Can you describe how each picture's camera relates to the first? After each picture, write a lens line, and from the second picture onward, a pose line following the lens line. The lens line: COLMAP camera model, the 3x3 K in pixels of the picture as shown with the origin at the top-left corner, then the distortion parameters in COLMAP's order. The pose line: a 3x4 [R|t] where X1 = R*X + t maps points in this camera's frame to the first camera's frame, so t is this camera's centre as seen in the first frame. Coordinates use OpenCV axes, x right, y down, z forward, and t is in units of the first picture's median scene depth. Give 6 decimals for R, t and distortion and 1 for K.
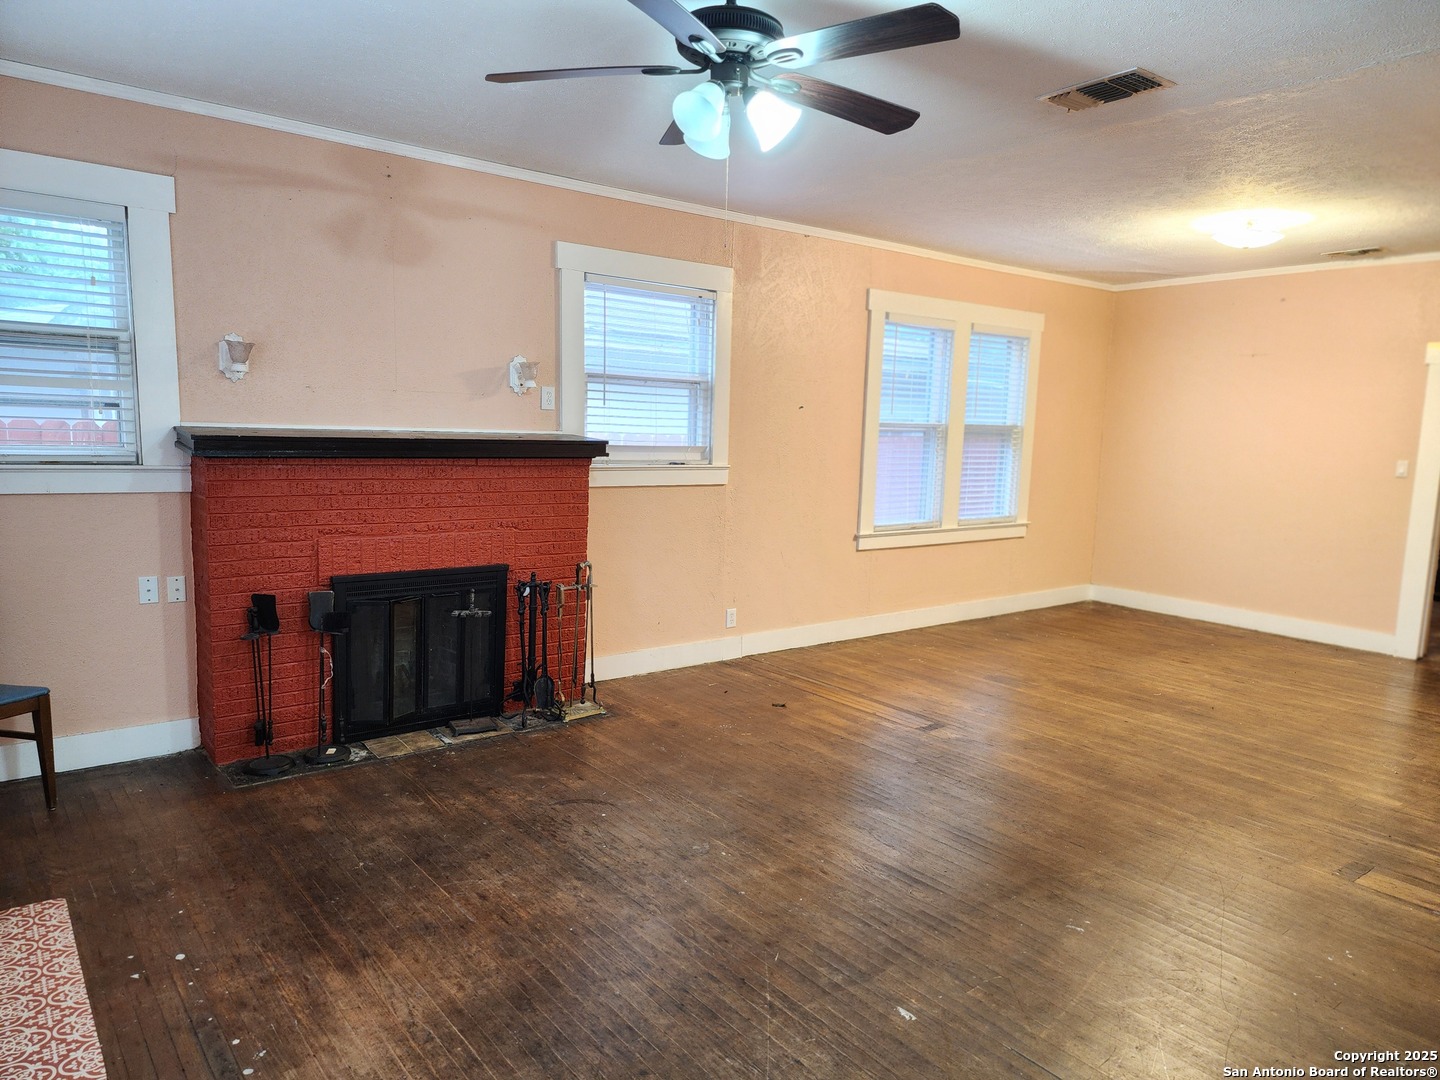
lens RADIAL K [[961.4, 0, 730.8], [0, 961.4, 548.9], [0, 0, 1]] dist [0.068377, -0.043870]
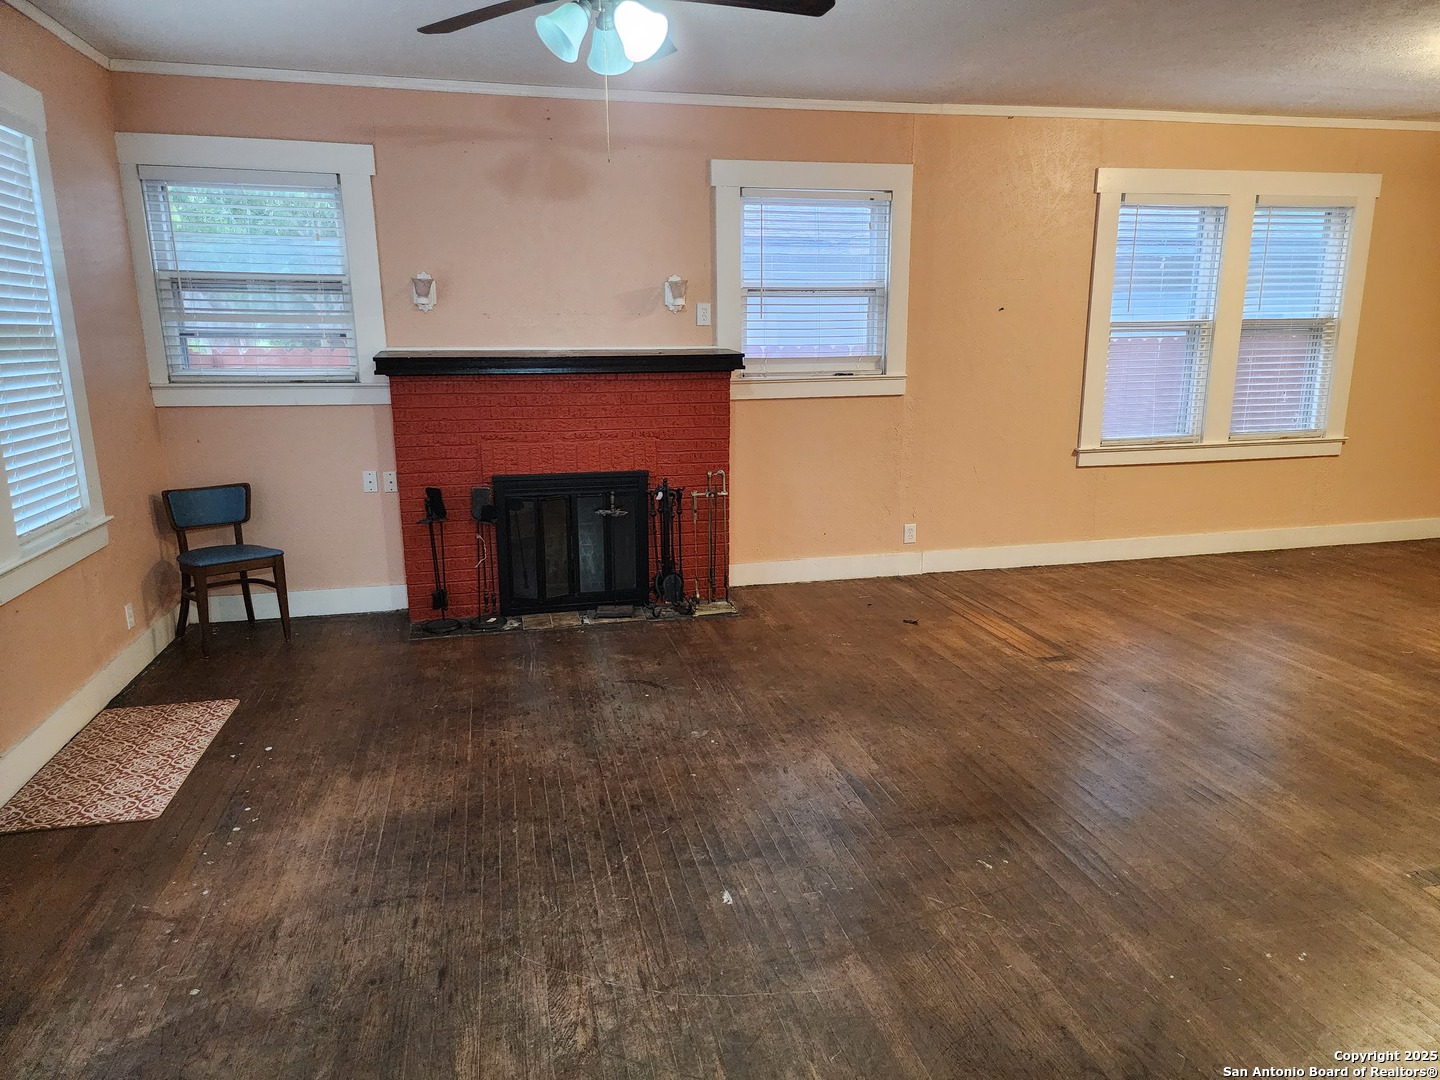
lens RADIAL K [[961.4, 0, 726.0], [0, 961.4, 542.1], [0, 0, 1]] dist [0.068377, -0.043870]
pose [[0.905282, 0.055143, -0.421218, 0.304363], [-0.021700, 0.996248, 0.083783, 0.003637], [0.424257, -0.066707, 0.903081, 0.040850]]
